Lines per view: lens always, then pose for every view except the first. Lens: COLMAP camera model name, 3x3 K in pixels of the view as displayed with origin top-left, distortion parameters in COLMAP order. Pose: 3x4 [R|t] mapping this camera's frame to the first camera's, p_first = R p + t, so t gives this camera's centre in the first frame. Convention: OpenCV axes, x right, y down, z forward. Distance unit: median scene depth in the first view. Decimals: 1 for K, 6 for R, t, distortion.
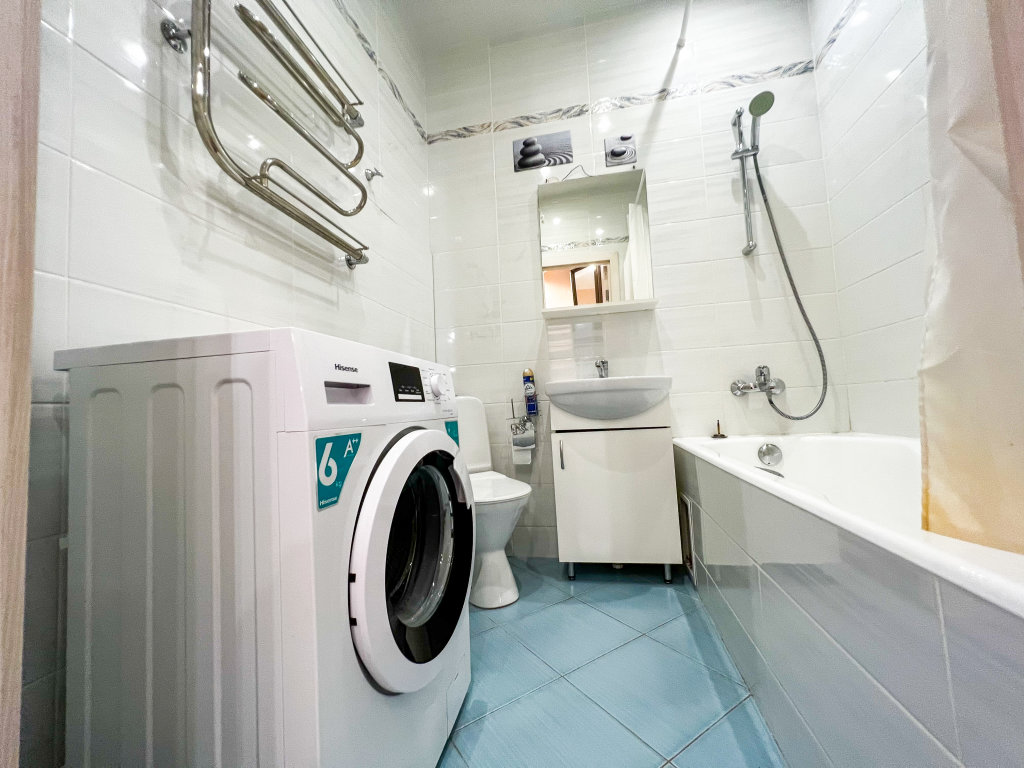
lens RADIAL K [[409.5, 0, 512.5], [0, 409.5, 384.4], [0, 0, 1]] dist [-0.000269, 0.000383]
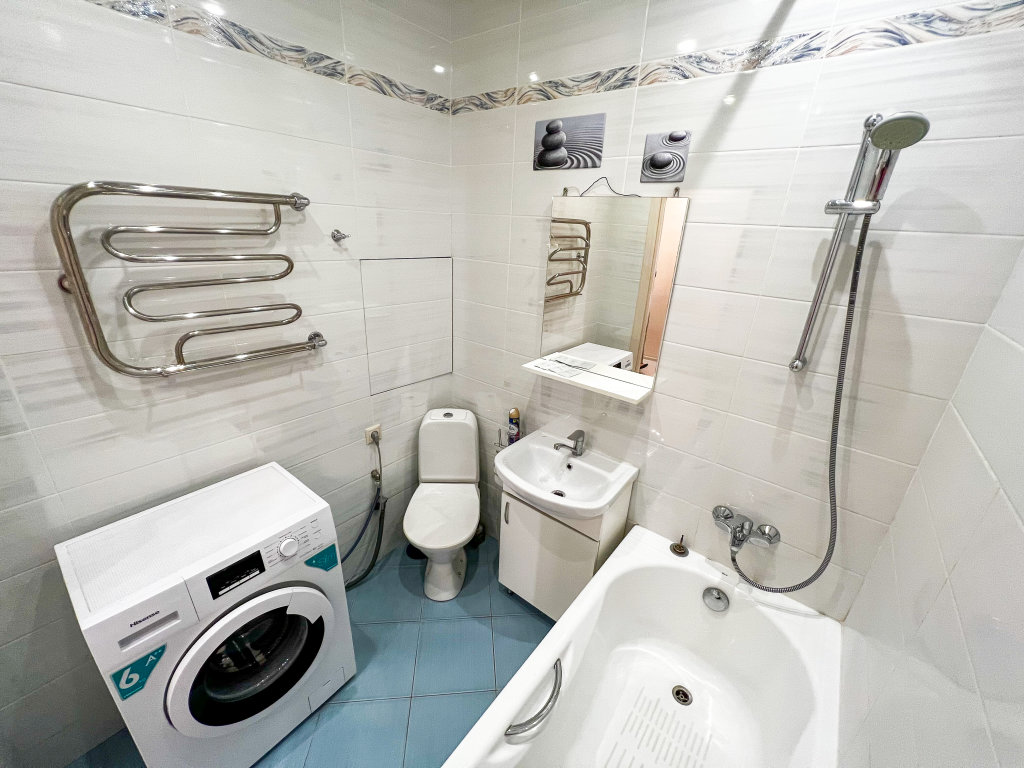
lens RADIAL K [[409.5, 0, 511.5], [0, 409.5, 385.0], [0, 0, 1]] dist [-0.000269, 0.000383]
pose [[0.886686, 0.251519, -0.387977, 0.398479], [-0.063698, 0.897549, 0.436288, -0.519563], [0.457963, -0.362137, 0.811866, 0.210299]]
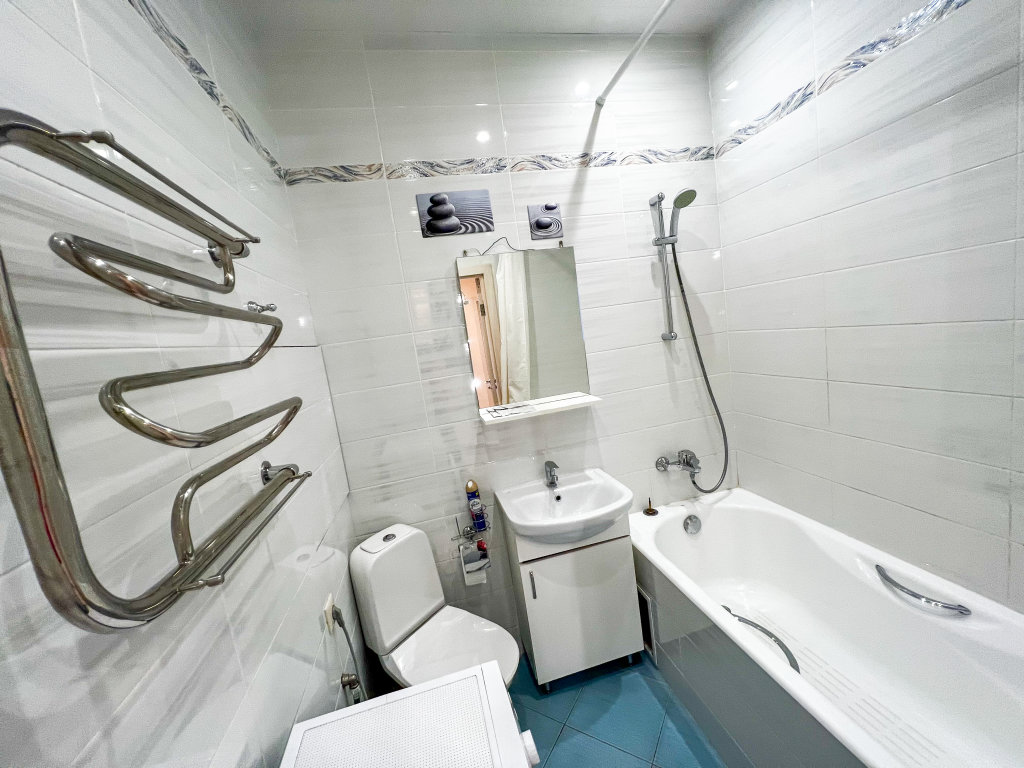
lens RADIAL K [[409.5, 0, 511.5], [0, 409.5, 385.0], [0, 0, 1]] dist [-0.000269, 0.000383]
pose [[0.906758, -0.133429, 0.399983, -0.206345], [0.071106, 0.983414, 0.166856, -0.380694], [-0.415612, -0.122857, 0.901206, 0.192348]]
